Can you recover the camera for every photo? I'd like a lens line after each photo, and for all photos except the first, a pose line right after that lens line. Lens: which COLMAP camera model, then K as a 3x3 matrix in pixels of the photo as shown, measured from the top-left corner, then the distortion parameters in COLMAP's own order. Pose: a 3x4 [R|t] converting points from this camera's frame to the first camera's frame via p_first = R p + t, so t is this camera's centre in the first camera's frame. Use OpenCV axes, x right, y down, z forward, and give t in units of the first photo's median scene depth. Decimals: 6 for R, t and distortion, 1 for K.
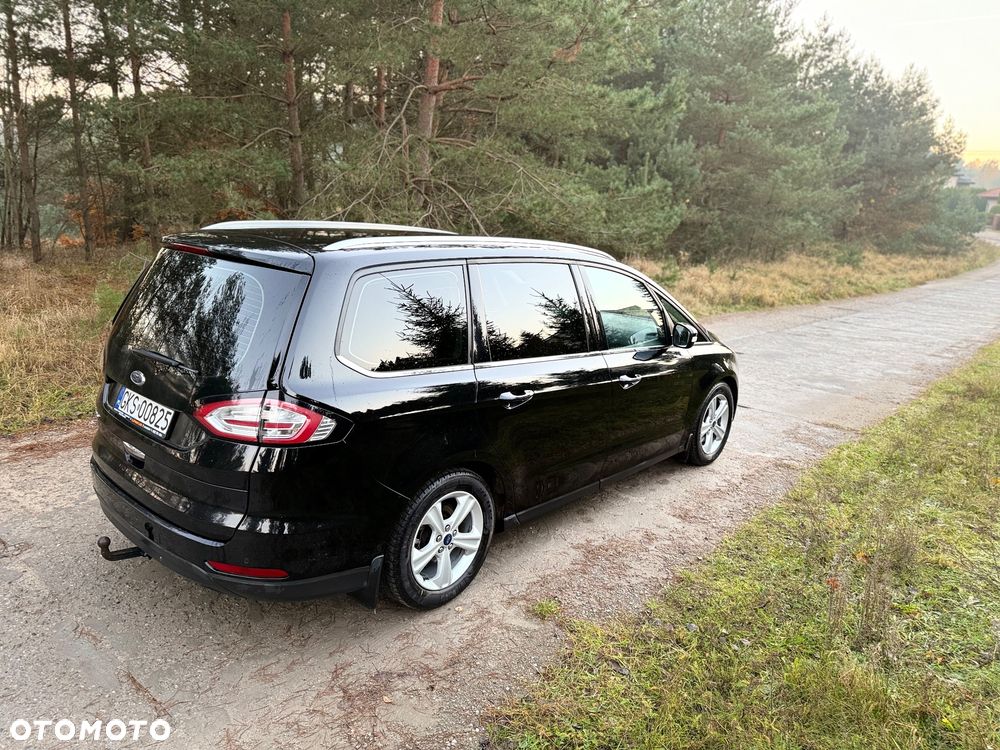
lens RADIAL K [[780.0, 0, 507.0], [0, 780.0, 377.5], [0, 0, 1]] dist [0.038582, -0.062566]
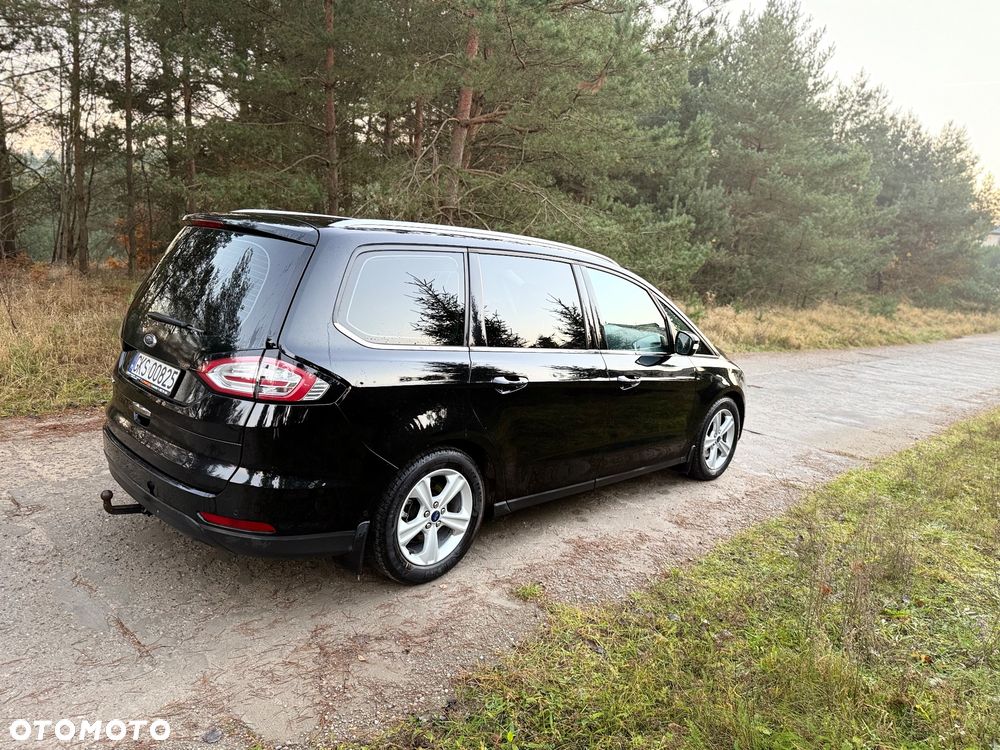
lens RADIAL K [[785.6, 0, 500.0], [0, 785.6, 375.0], [0, 0, 1]] dist [0.044445, -0.076526]
pose [[0.997558, 0.042141, -0.055706, 0.041797], [-0.046128, 0.996313, -0.072337, 0.068003], [0.052452, 0.074729, 0.995823, -0.024462]]
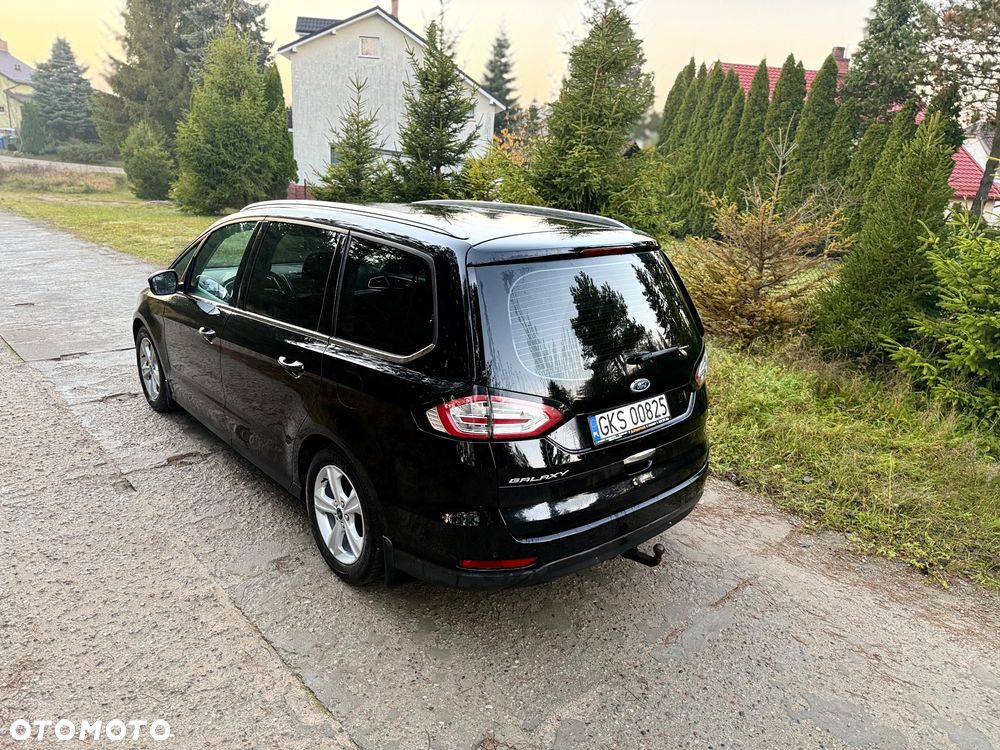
lens RADIAL K [[787.2, 0, 480.6], [0, 787.2, 381.0], [0, 0, 1]] dist [0.005412, -0.012413]
pose [[0.105331, -0.342853, 0.933465, -0.938451], [0.219634, 0.923527, 0.314420, -0.239085], [-0.969880, 0.171903, 0.172578, 0.674936]]
